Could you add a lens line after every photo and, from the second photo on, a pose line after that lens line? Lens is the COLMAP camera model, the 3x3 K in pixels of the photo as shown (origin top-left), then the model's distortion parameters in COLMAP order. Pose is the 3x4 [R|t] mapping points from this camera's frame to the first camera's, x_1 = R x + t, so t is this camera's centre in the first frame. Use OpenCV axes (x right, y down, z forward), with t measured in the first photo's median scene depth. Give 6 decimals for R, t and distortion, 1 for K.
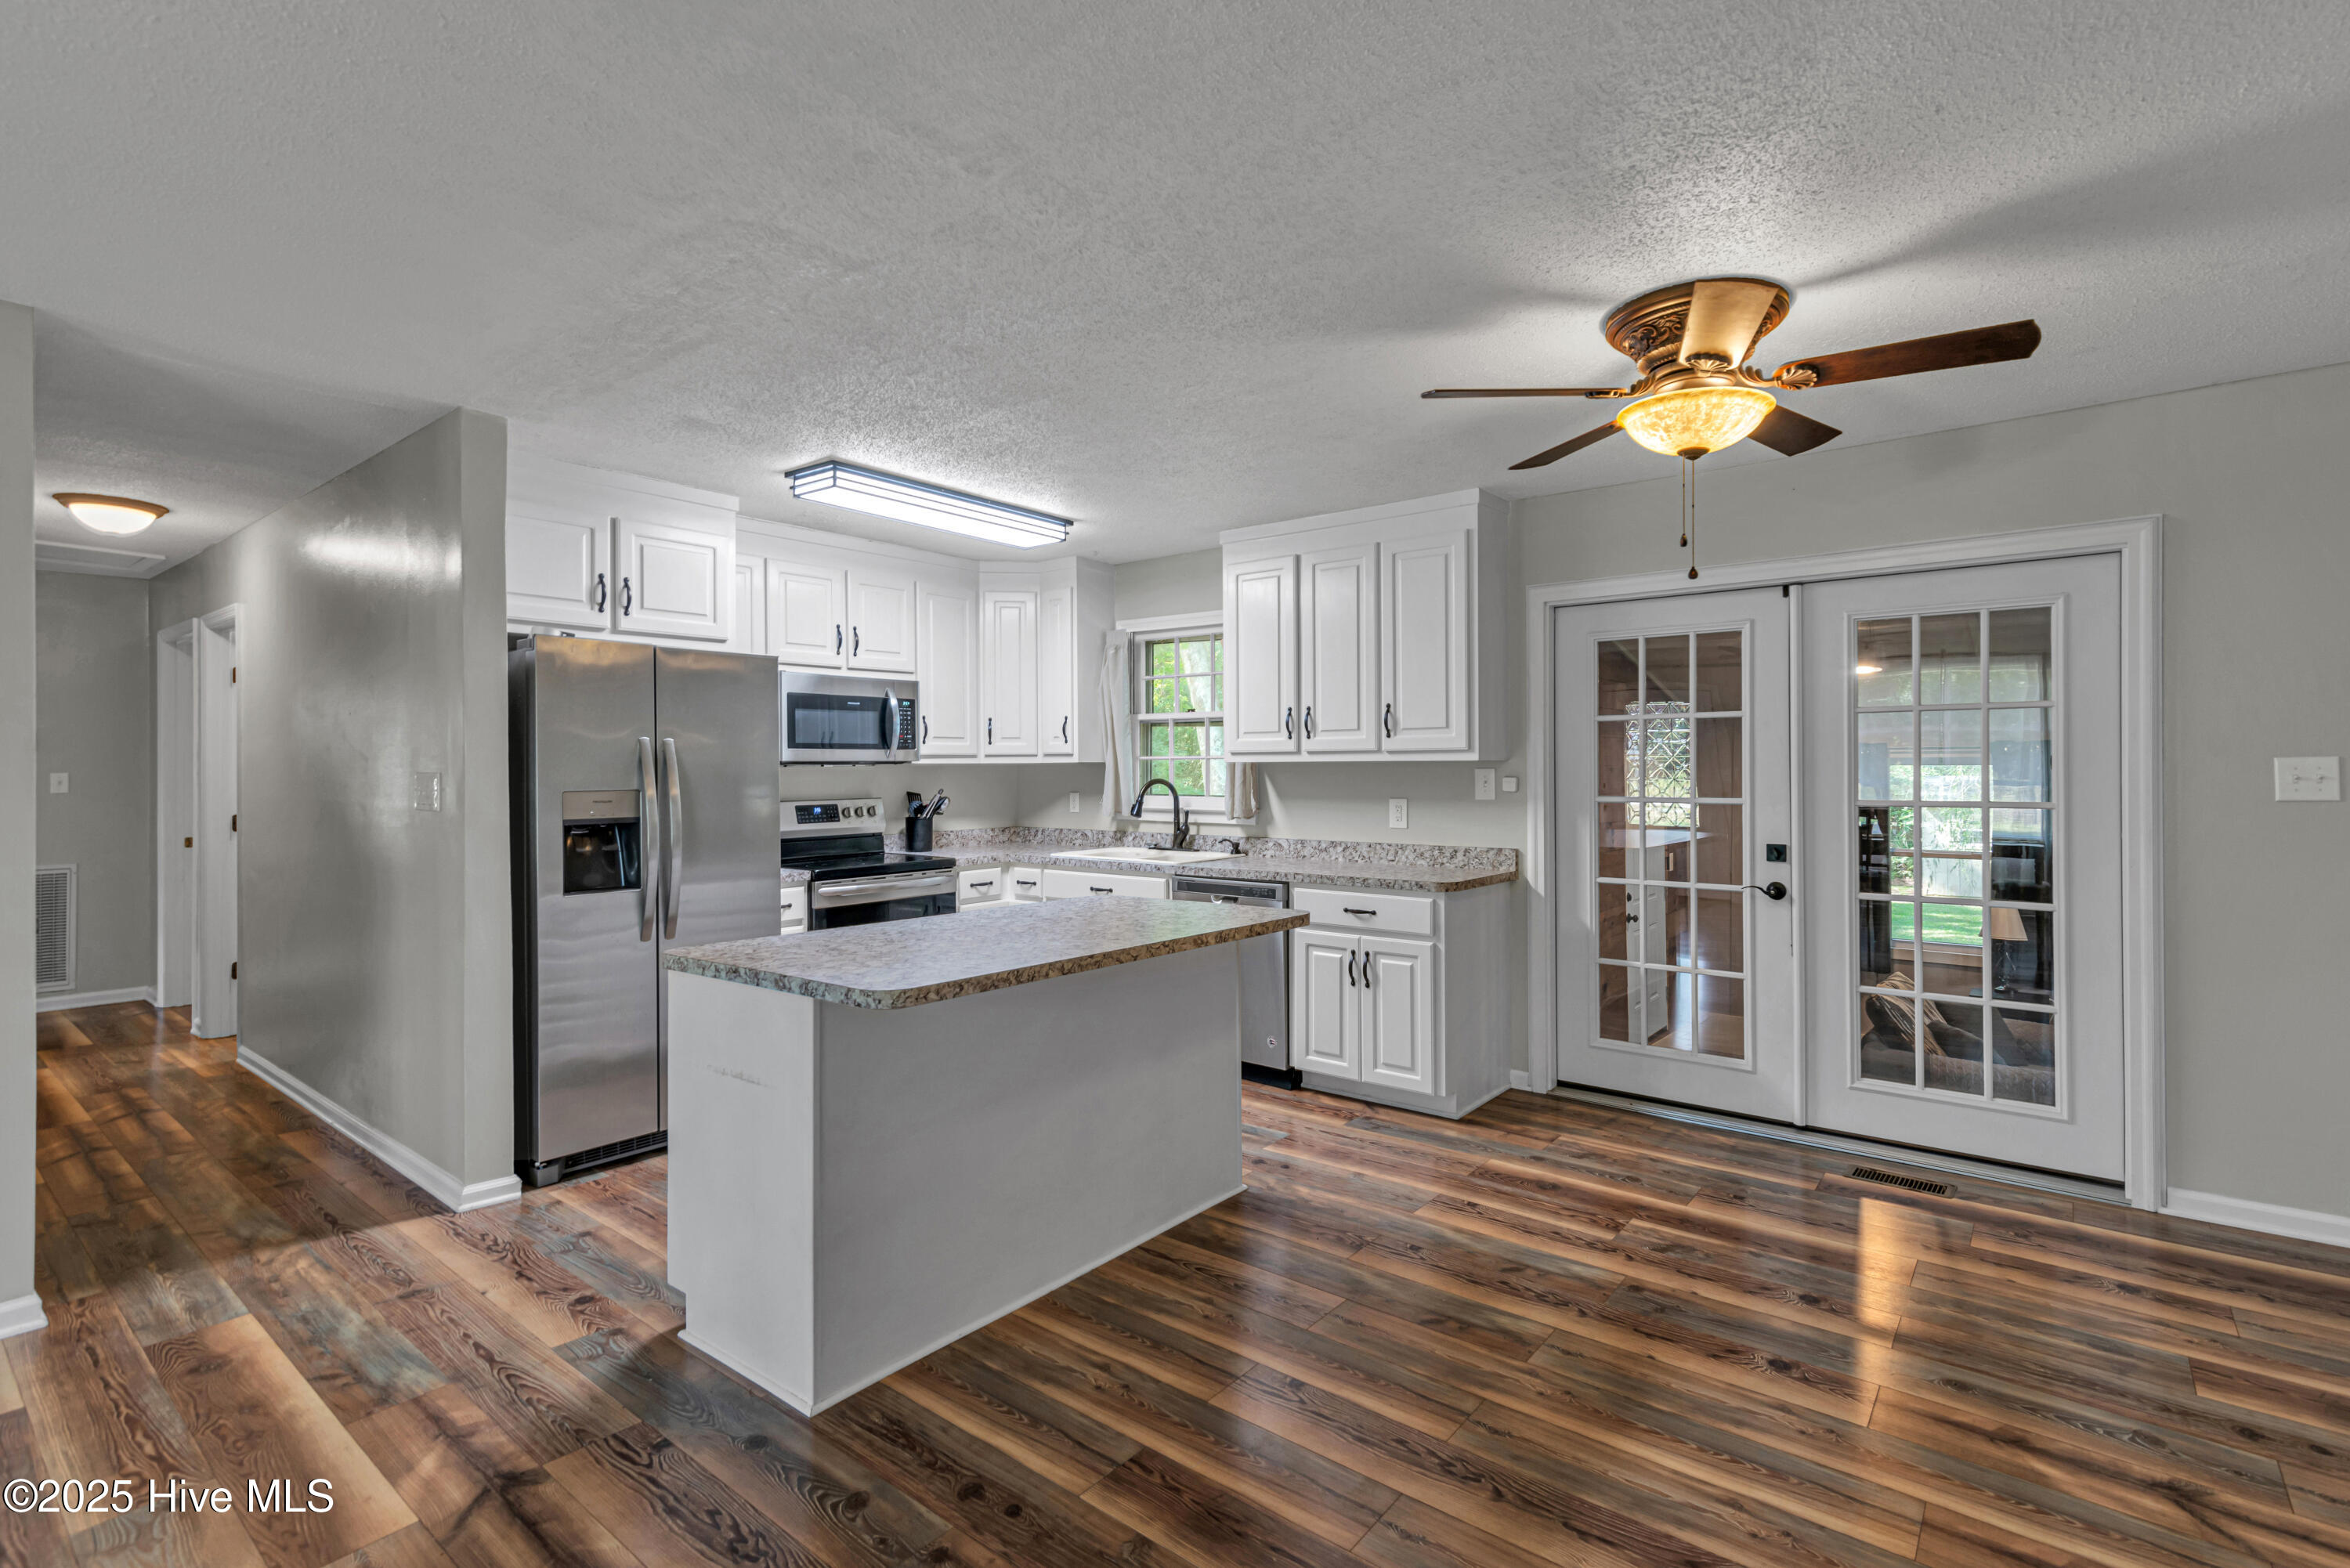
lens RADIAL K [[1072.2, 0, 1209.6], [0, 1072.2, 764.1], [0, 0, 1]] dist [0.016539, -0.003061]
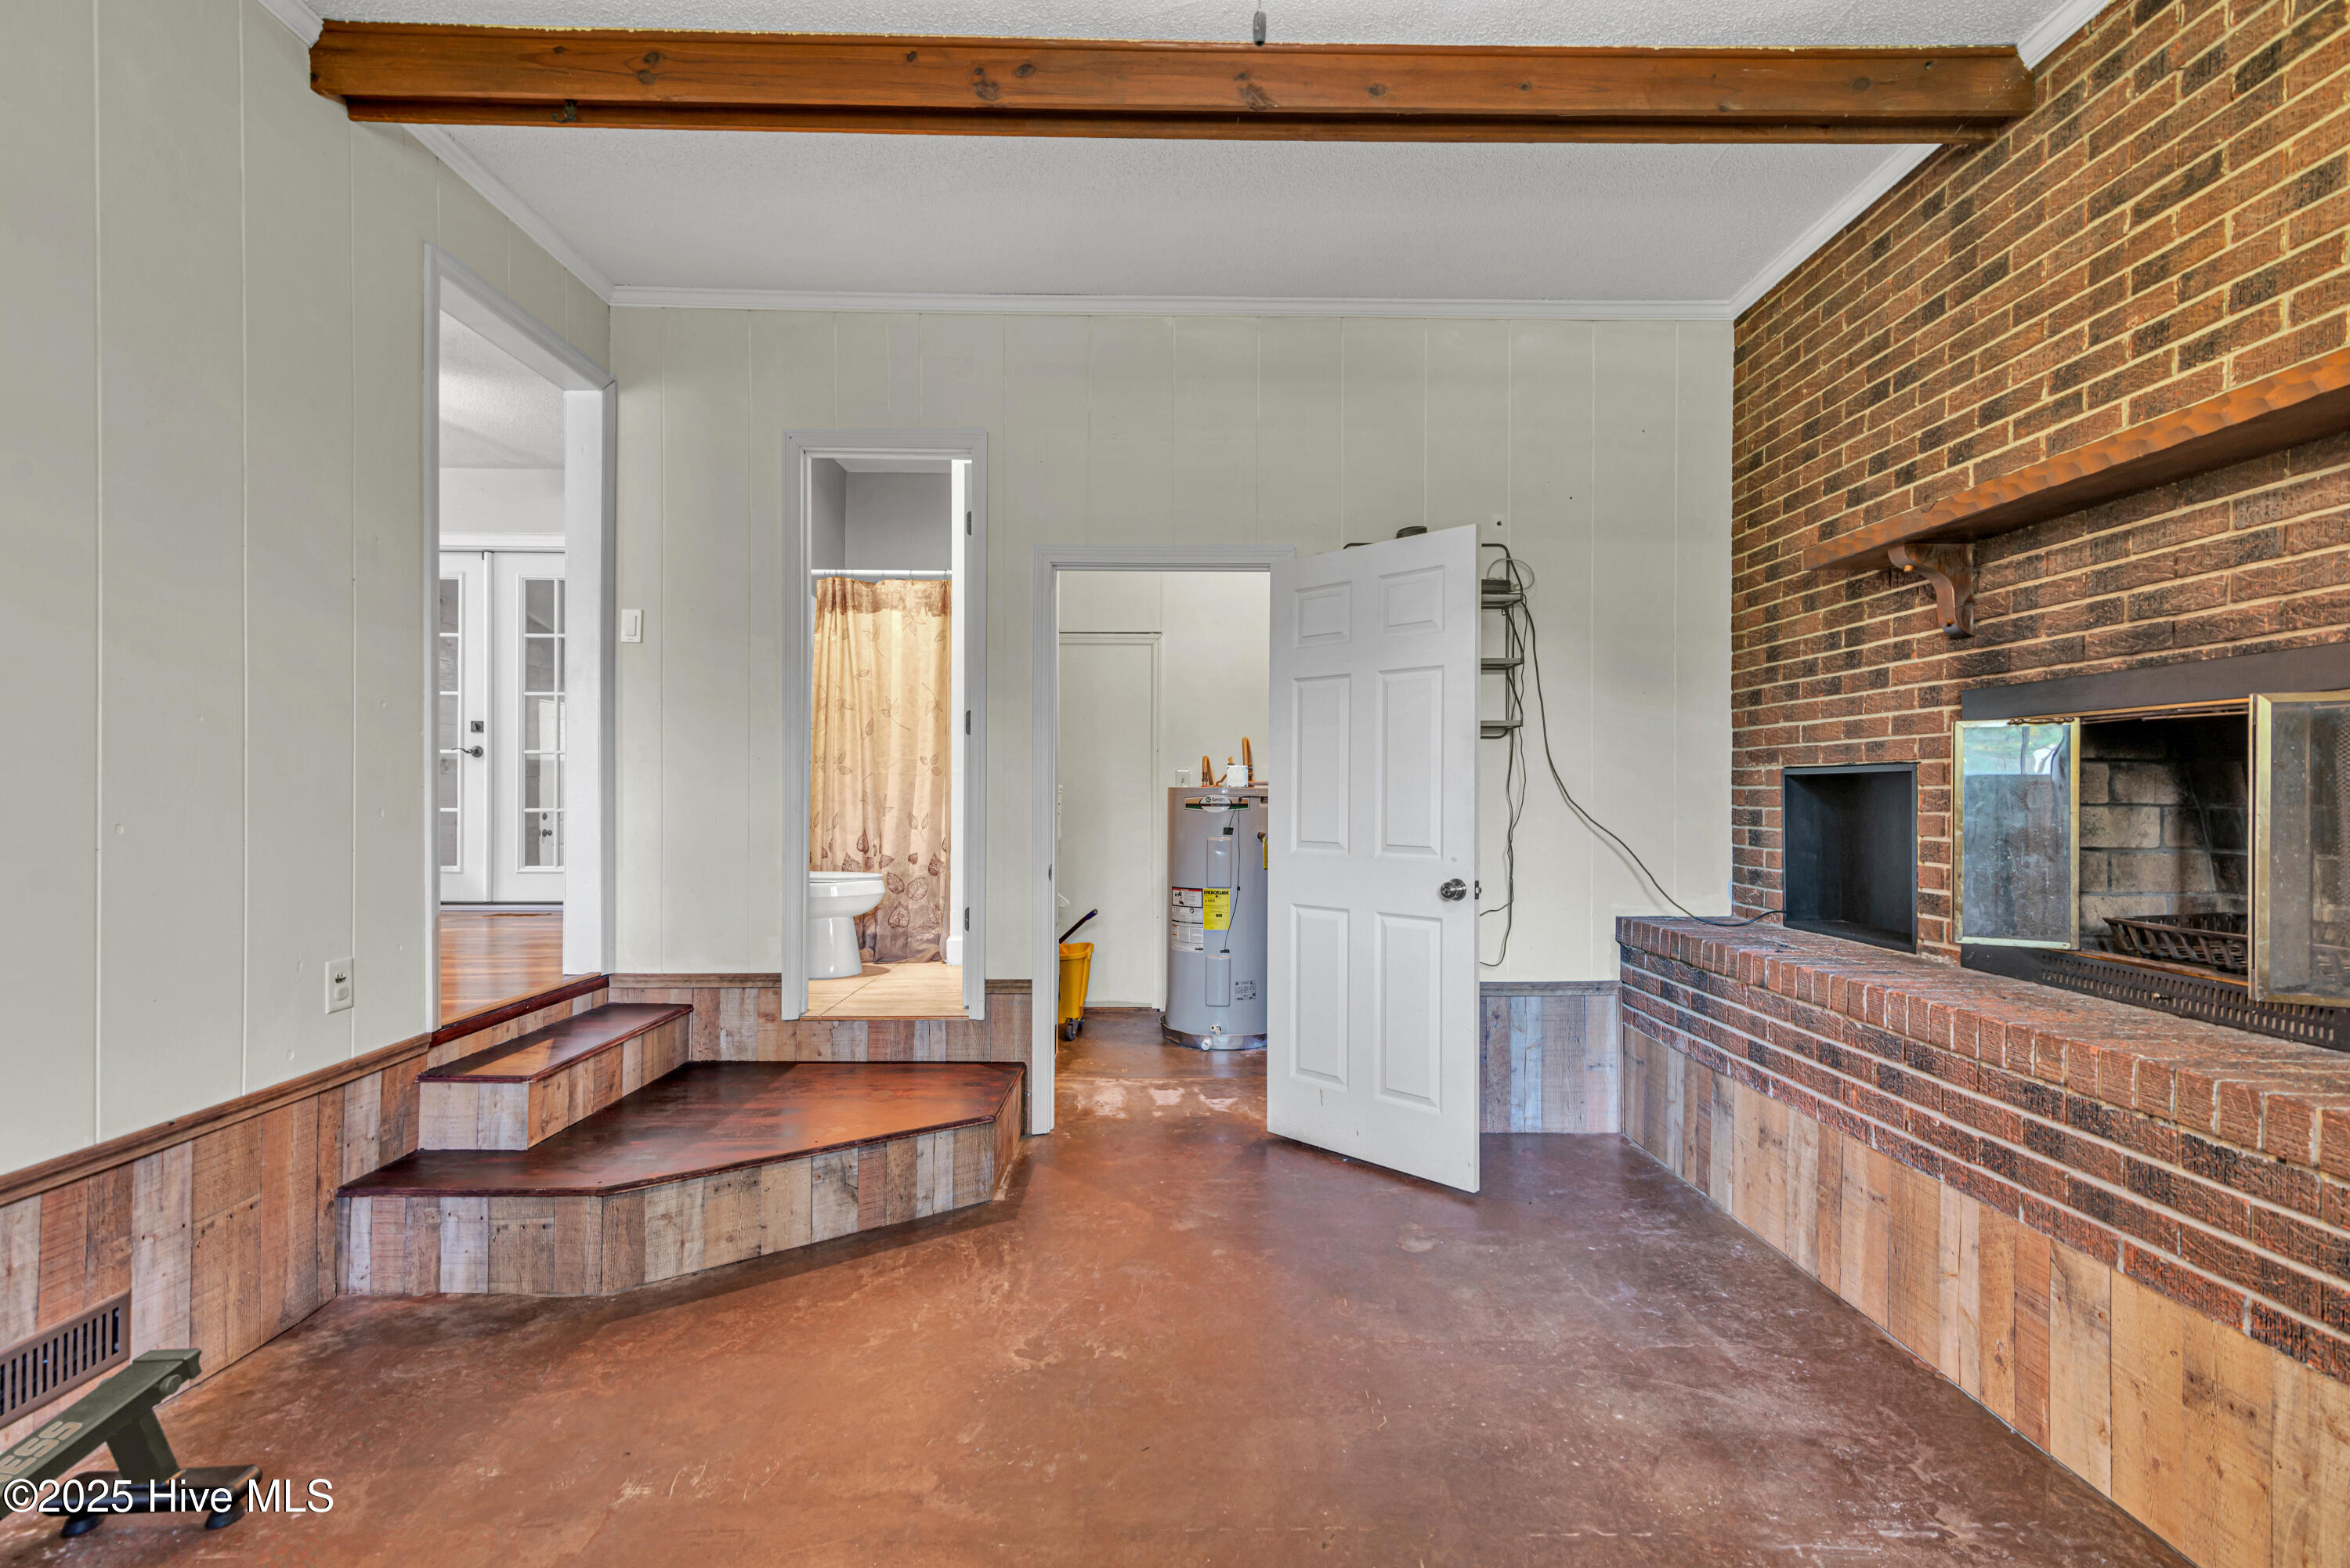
lens RADIAL K [[1072.2, 0, 1190.6], [0, 1072.2, 805.1], [0, 0, 1]] dist [0.016539, -0.003061]
pose [[0.787819, 0.006629, 0.615871, 0.384757], [-0.012047, 0.999917, 0.004648, 0.175039], [-0.615789, -0.011081, 0.787833, -0.829163]]
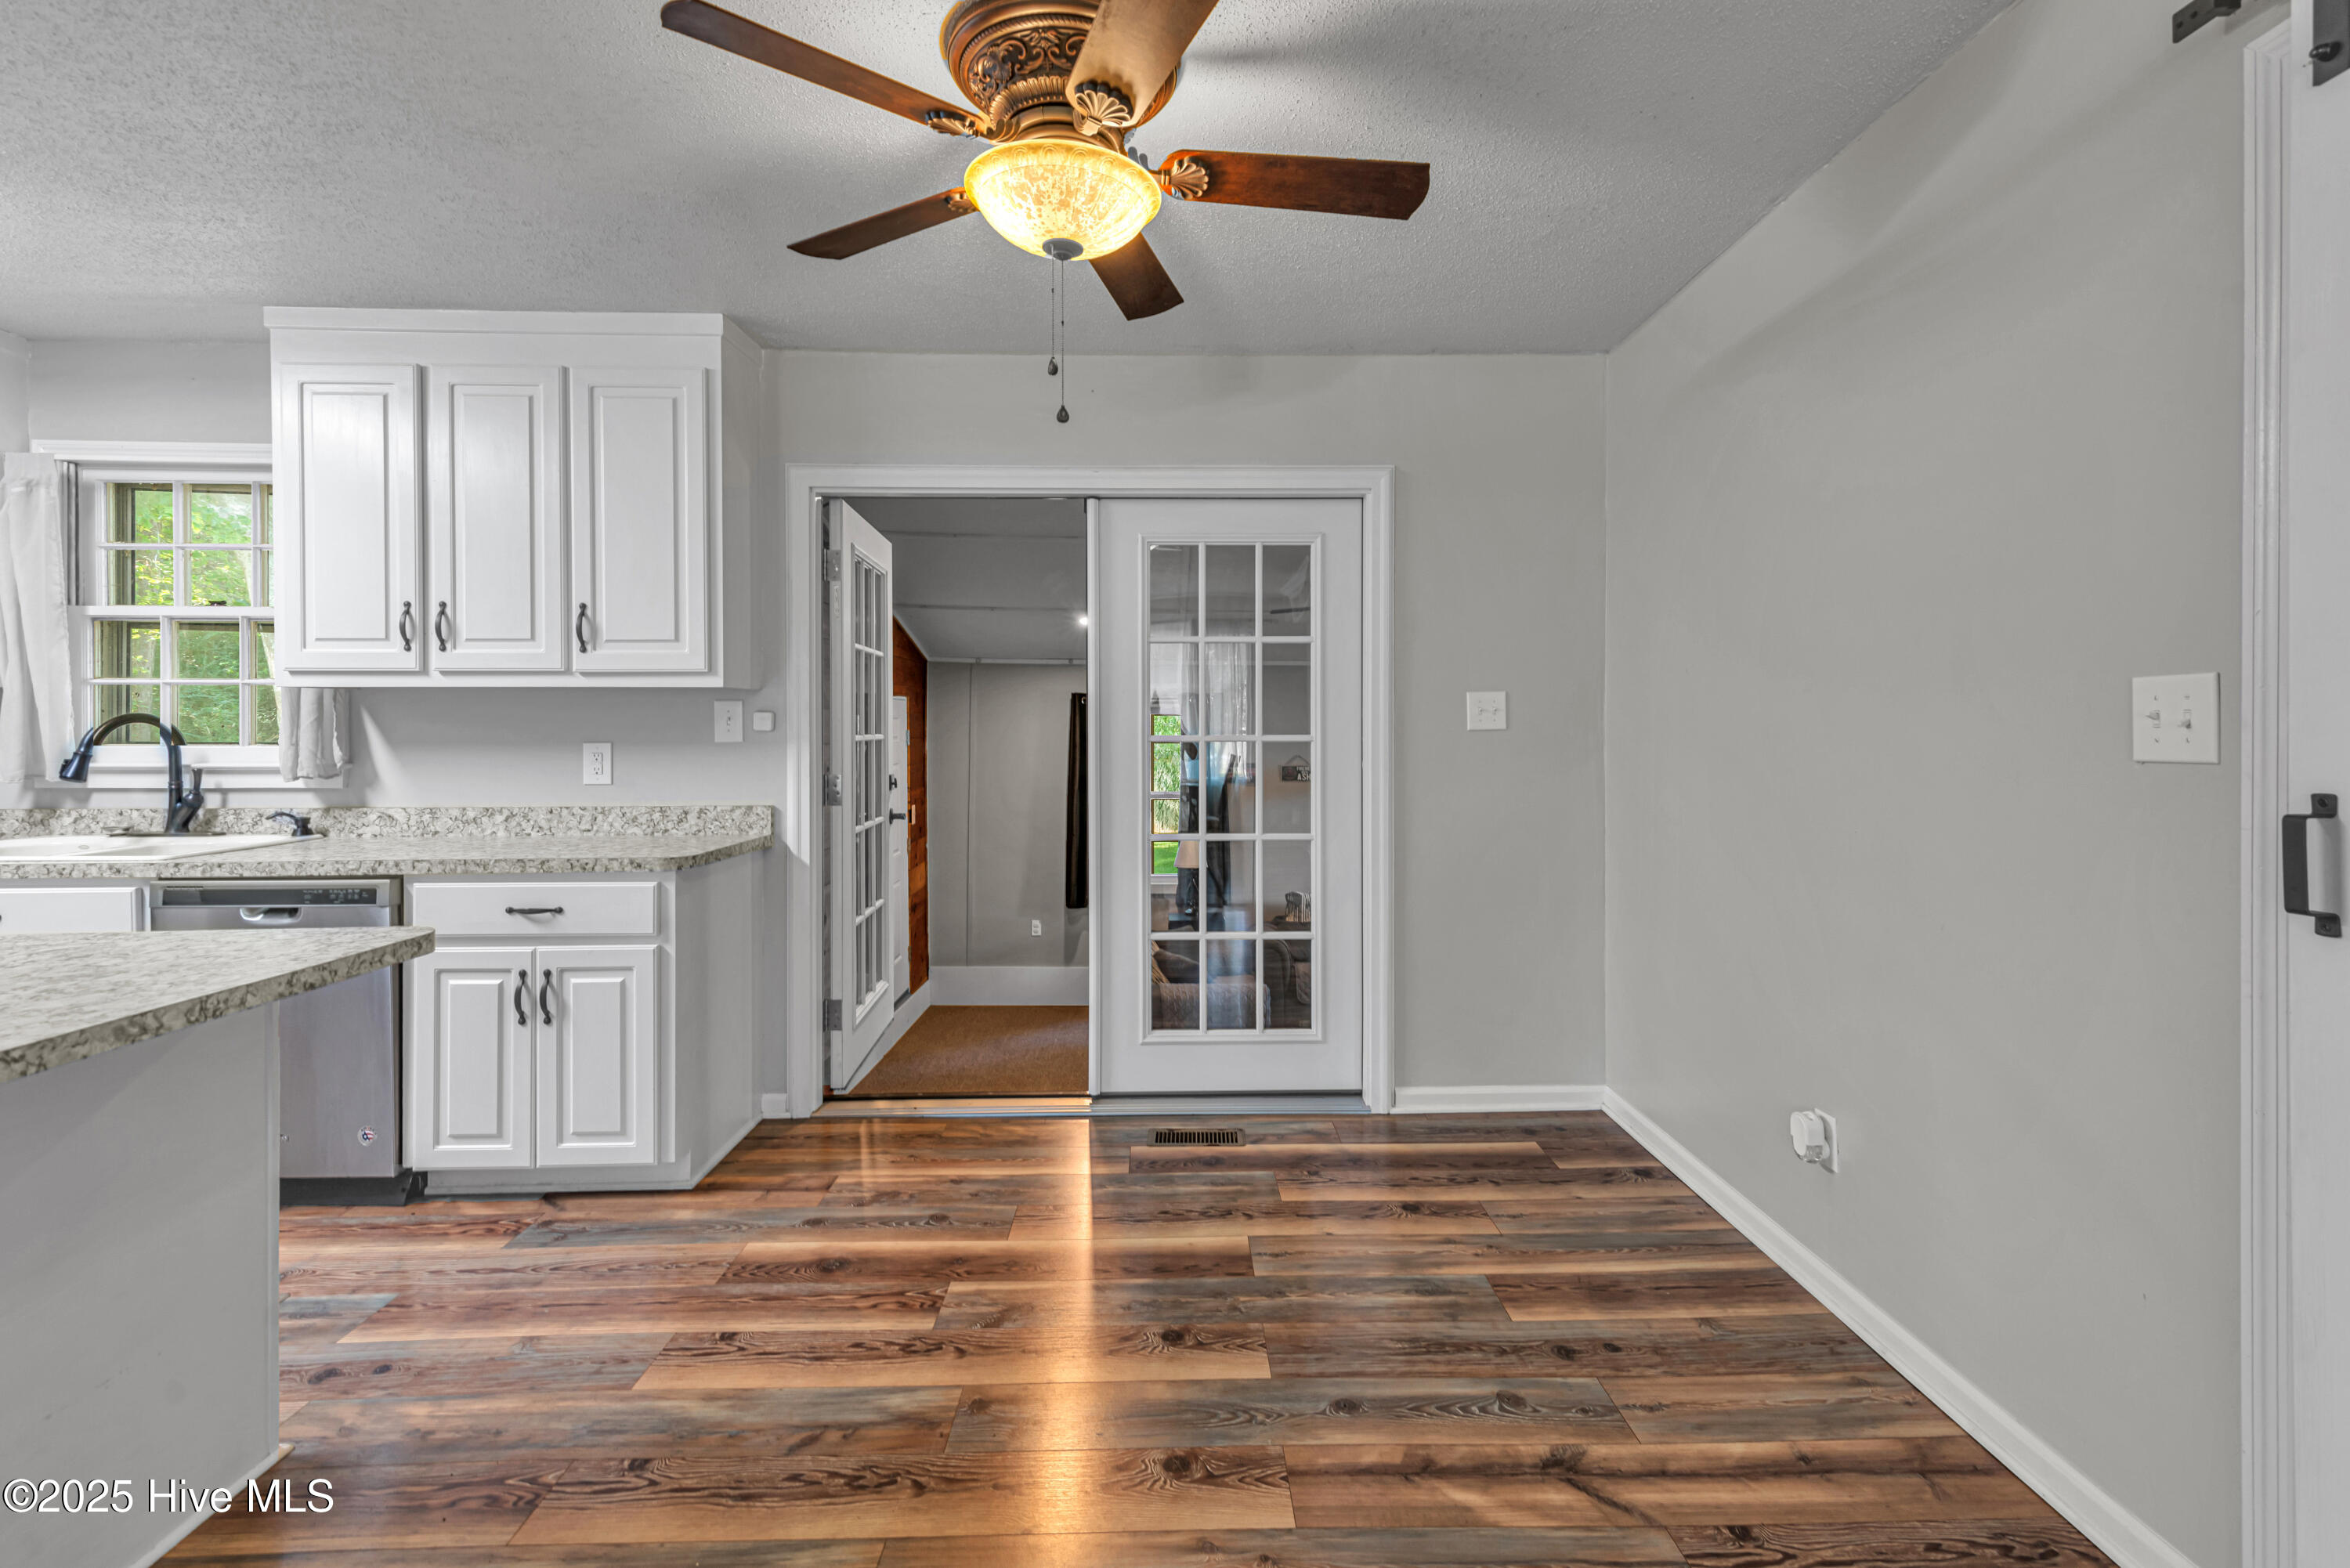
lens RADIAL K [[1072.2, 0, 1177.8], [0, 1072.2, 730.0], [0, 0, 1]] dist [0.016539, -0.003061]
pose [[0.776961, 0.000001, 0.629548, 0.031833], [-0.003958, 0.999980, 0.004883, 0.023108], [-0.629536, -0.006286, 0.776946, 0.252843]]
